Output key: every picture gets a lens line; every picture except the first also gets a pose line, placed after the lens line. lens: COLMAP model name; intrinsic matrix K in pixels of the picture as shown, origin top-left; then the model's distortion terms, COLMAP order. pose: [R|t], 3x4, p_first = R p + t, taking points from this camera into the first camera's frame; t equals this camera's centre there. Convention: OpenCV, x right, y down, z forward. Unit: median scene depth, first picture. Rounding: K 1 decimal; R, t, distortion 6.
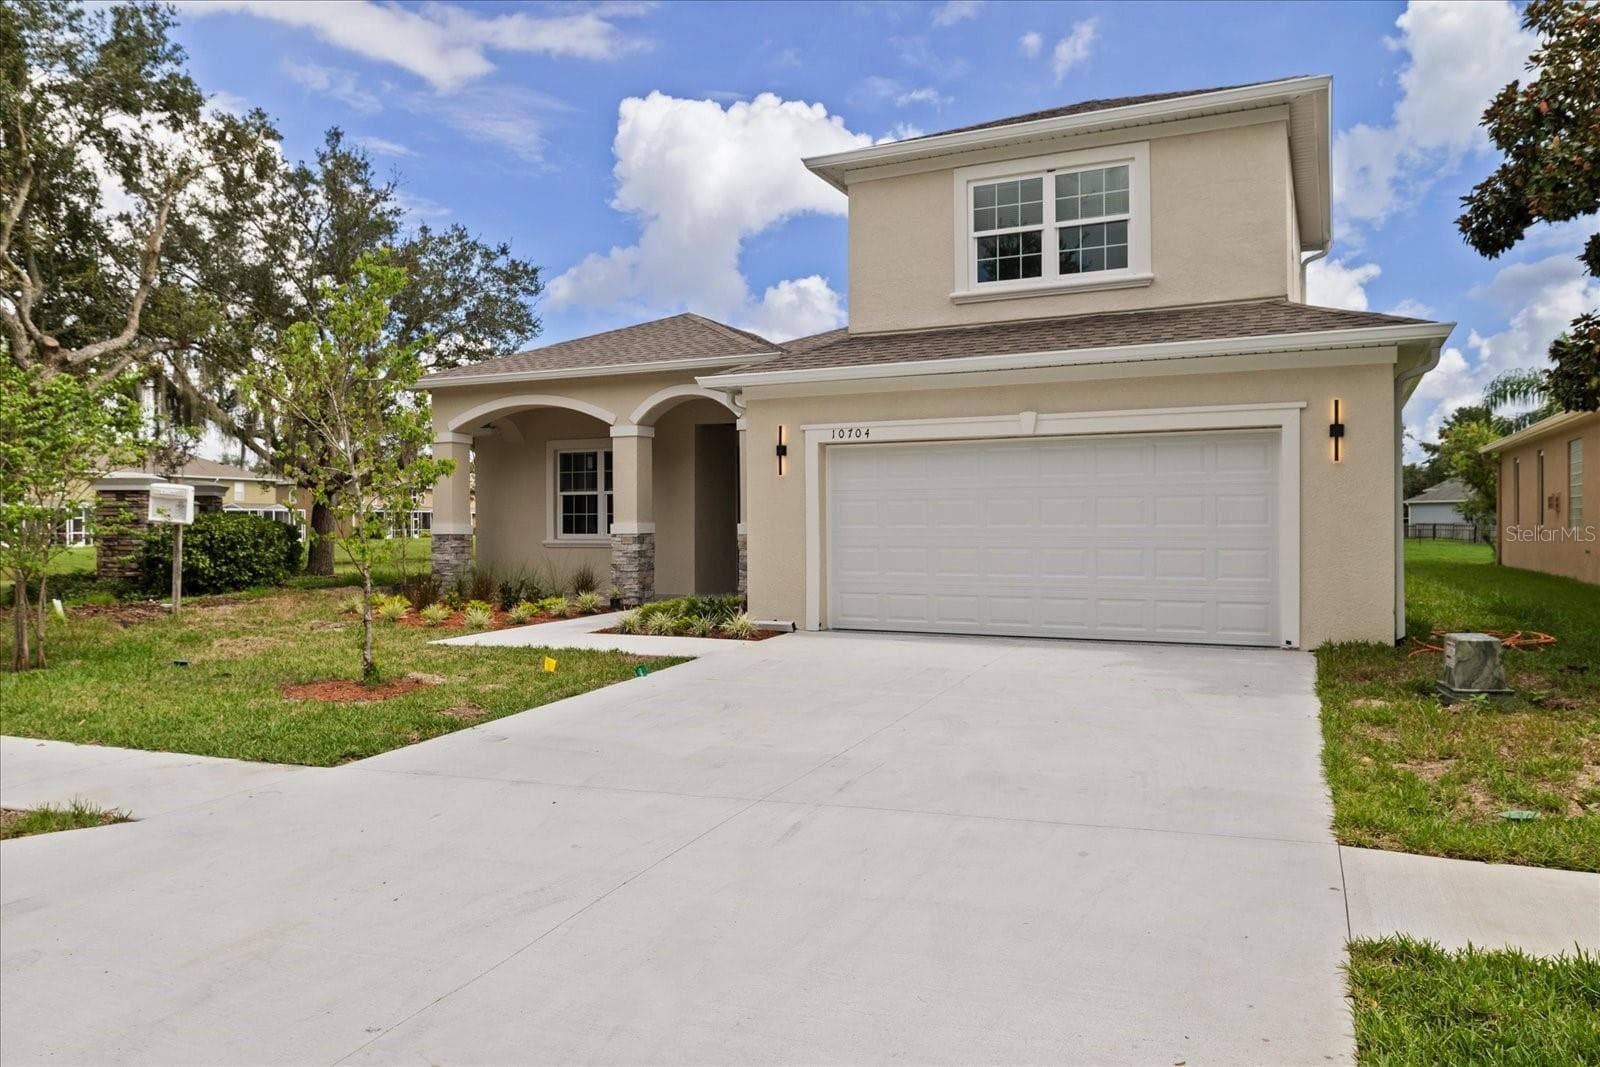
lens RADIAL K [[1111.4, 0, 798.6], [0, 1111.4, 539.0], [0, 0, 1]] dist [-0.004059, 0.007918]
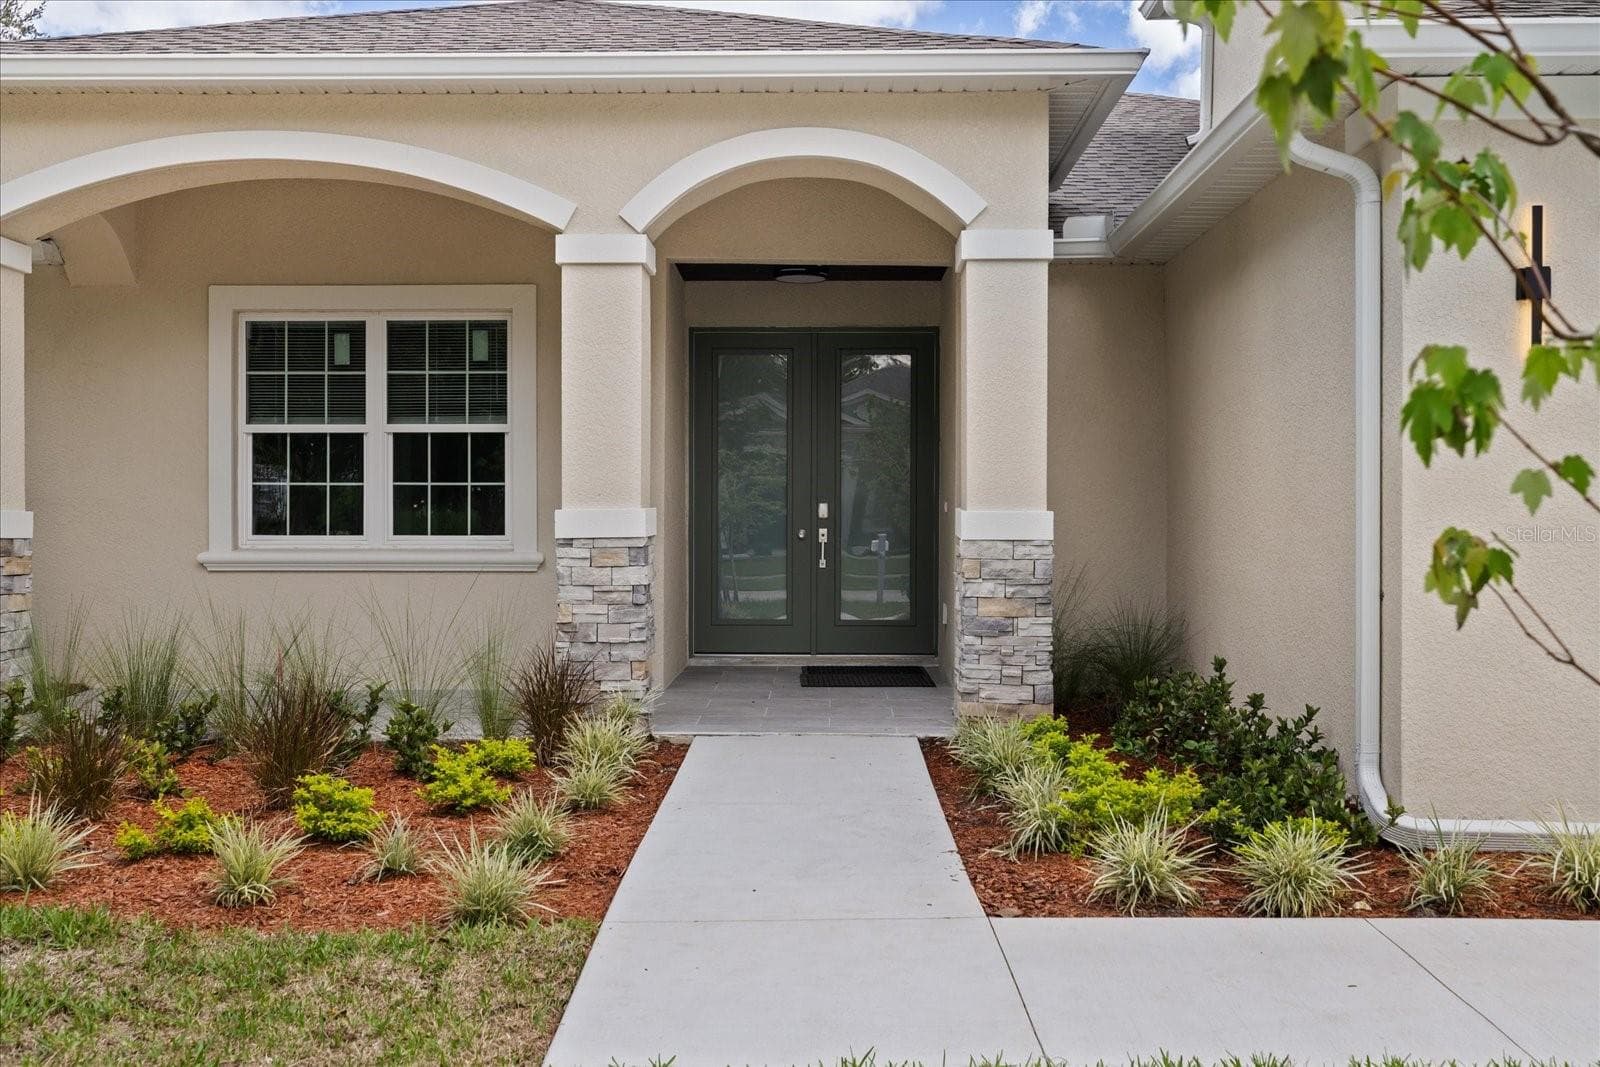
lens RADIAL K [[1540.9, 0, 794.3], [0, 1540.9, 533.3], [0, 0, 1]] dist [0.006161, 0.000000]
pose [[0.909711, 0.002558, 0.415234, -0.412549], [-0.001120, 0.999992, -0.003708, -0.005770], [-0.415240, 0.002908, 0.909707, 0.706474]]
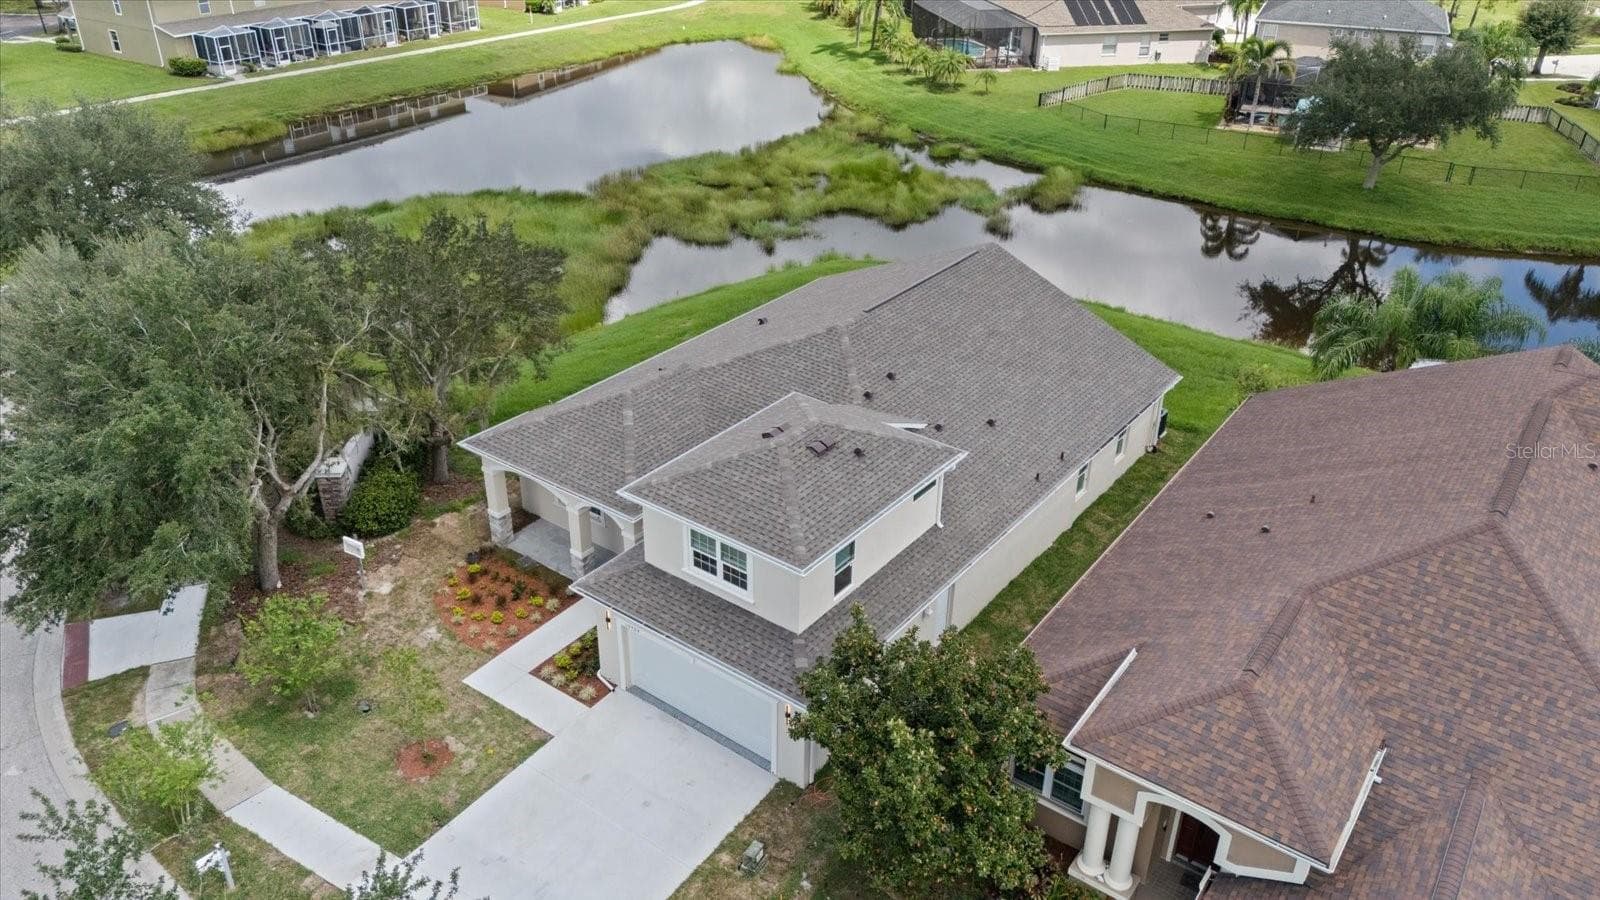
lens RADIAL K [[1177.5, 0, 796.2], [0, 1177.5, 446.4], [0, 0, 1]] dist [0.047508, -0.008950]
pose [[0.979675, 0.109784, -0.167883, 0.731182], [-0.016227, 0.877566, 0.479180, -1.564977], [0.199935, -0.466717, 0.861511, -0.804551]]
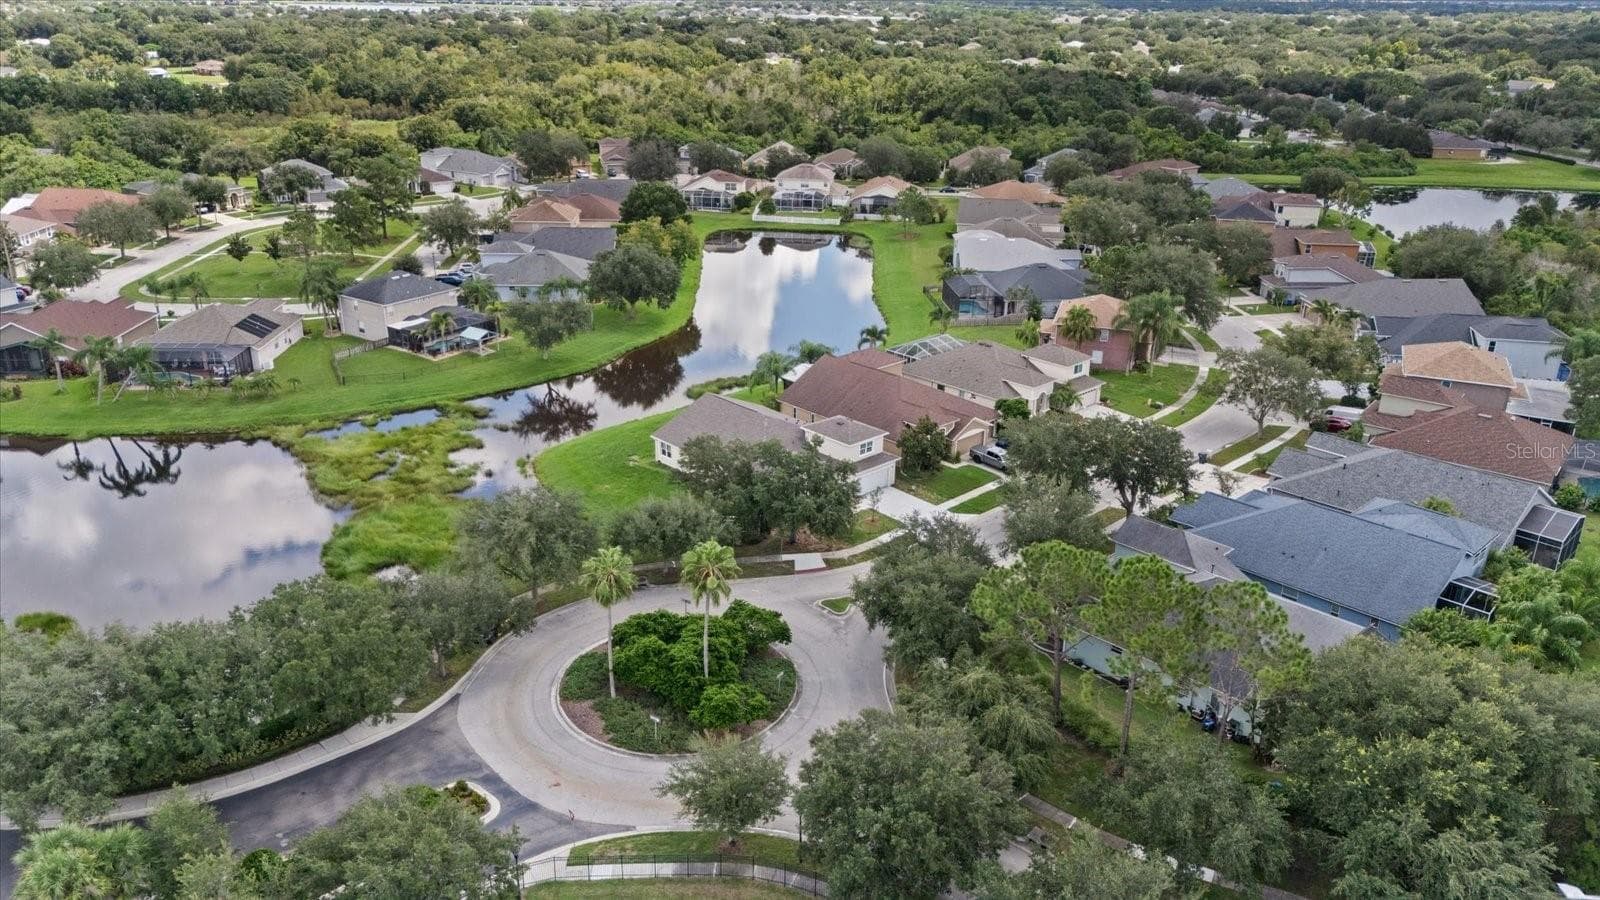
lens RADIAL K [[1177.5, 0, 800.8], [0, 1177.5, 451.0], [0, 0, 1]] dist [0.047508, -0.008950]
pose [[0.360604, -0.332673, 0.871374, -8.205507], [-0.012613, 0.932406, 0.361193, -3.670344], [-0.932634, -0.141239, 0.332033, -1.636766]]
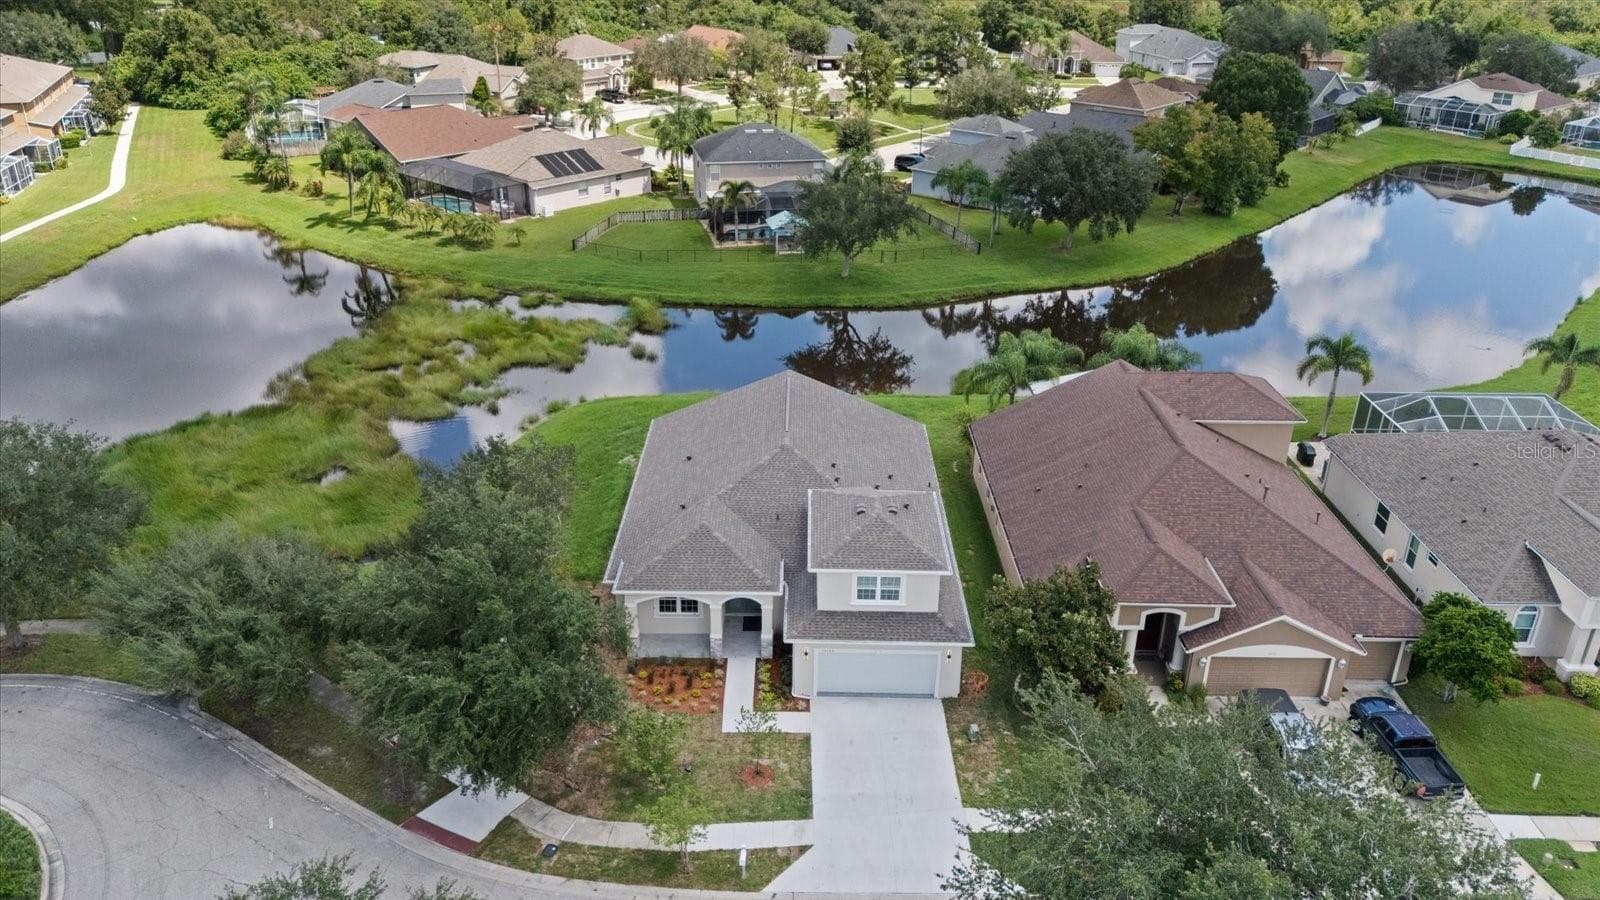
lens RADIAL K [[1177.5, 0, 798.9], [0, 1177.5, 447.9], [0, 0, 1]] dist [0.047508, -0.008950]
pose [[0.906370, -0.163218, 0.389684, -1.415756], [-0.014065, 0.910193, 0.413945, -2.274875], [-0.422251, -0.380668, 0.822676, -1.840320]]
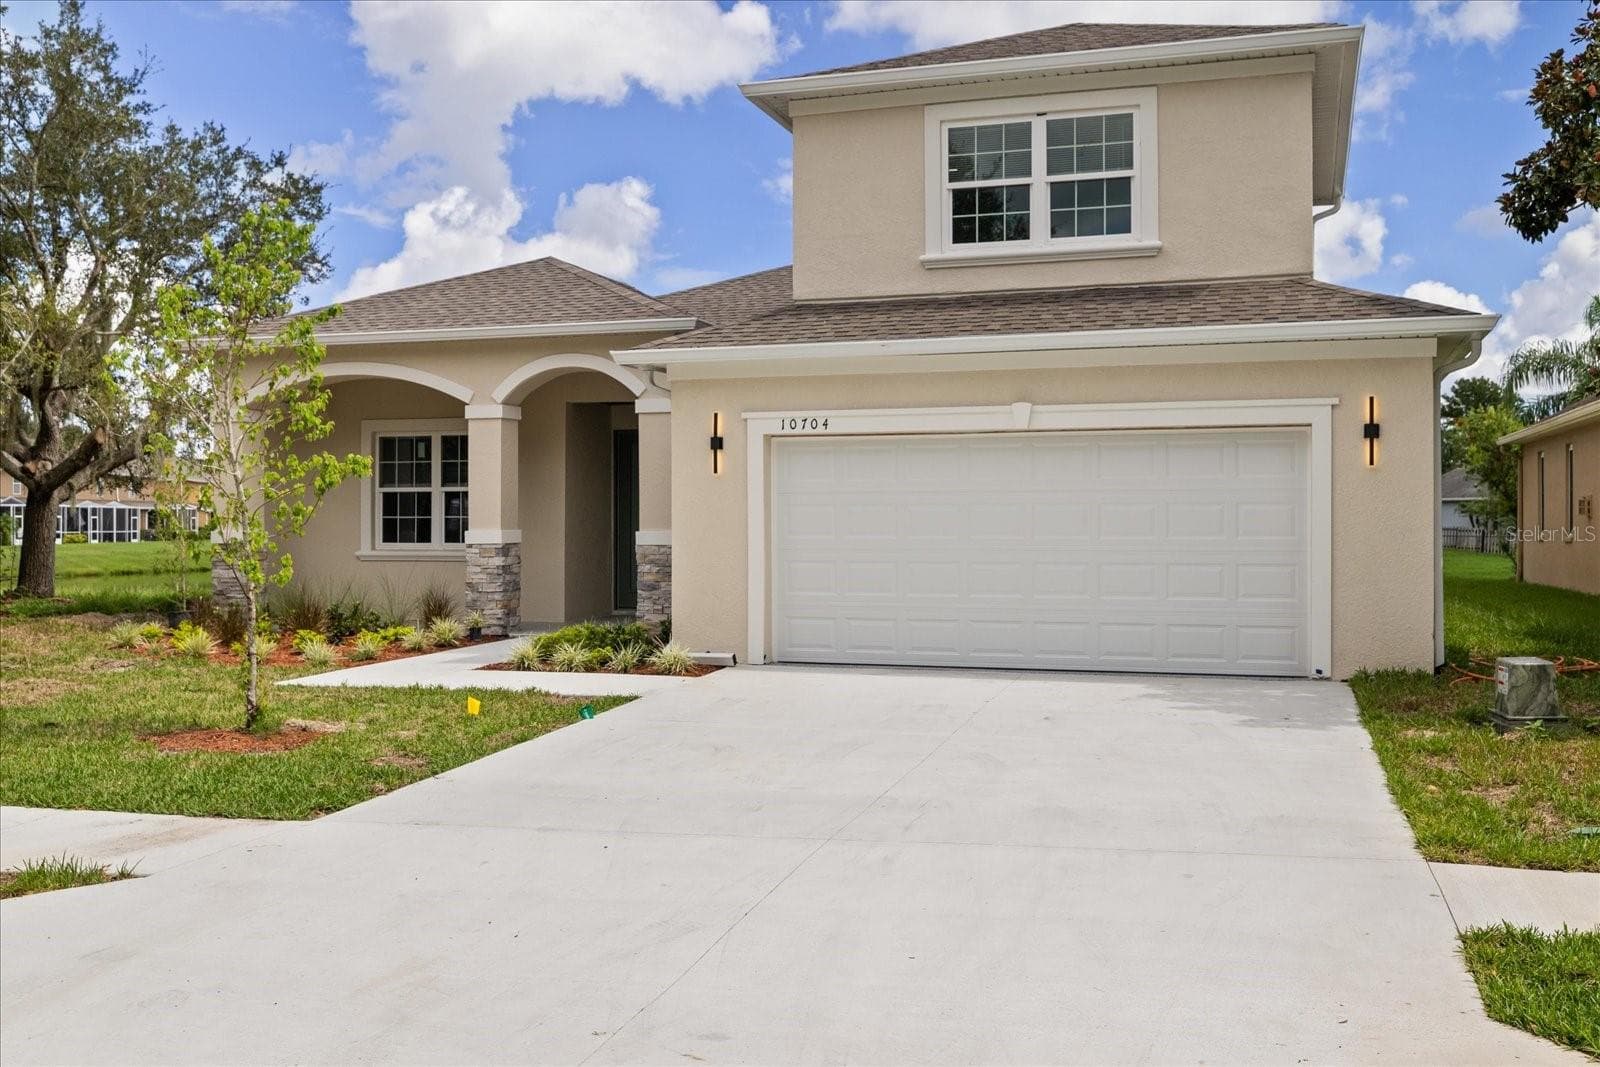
lens RADIAL K [[1540.9, 0, 799.1], [0, 1540.9, 535.1], [0, 0, 1]] dist [0.006161, 0.000000]
pose [[0.991094, 0.002365, 0.133146, -0.110394], [-0.001455, 0.999975, -0.006929, -0.004845], [-0.133159, 0.006673, 0.991072, -0.131580]]
